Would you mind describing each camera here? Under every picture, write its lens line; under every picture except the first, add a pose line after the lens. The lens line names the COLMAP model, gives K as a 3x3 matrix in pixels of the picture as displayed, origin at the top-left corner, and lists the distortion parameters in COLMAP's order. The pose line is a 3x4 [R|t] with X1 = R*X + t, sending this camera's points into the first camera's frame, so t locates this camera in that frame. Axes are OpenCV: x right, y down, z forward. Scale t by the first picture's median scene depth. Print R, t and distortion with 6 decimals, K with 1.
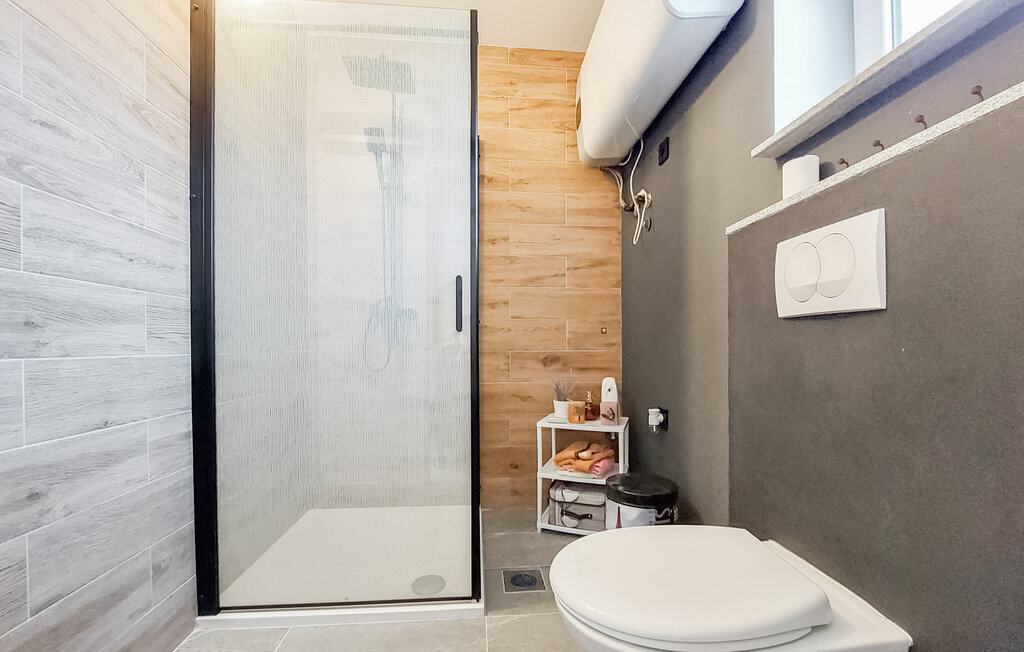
lens RADIAL K [[424.0, 0, 504.2], [0, 424.0, 337.8], [0, 0, 1]] dist [-0.015375, 0.000214]
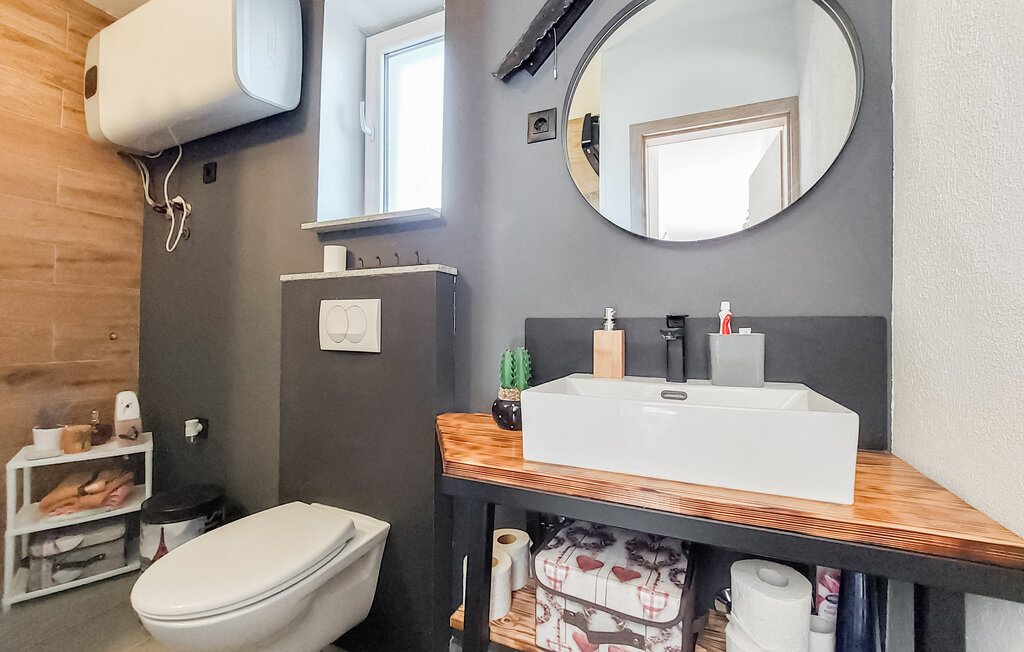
lens RADIAL K [[424.0, 0, 504.2], [0, 424.0, 337.8], [0, 0, 1]] dist [-0.015375, 0.000214]
pose [[0.494969, -0.011587, 0.868833, -0.122652], [-0.015854, 0.999624, 0.022363, -0.052078], [-0.868766, -0.024843, 0.494600, -0.110996]]
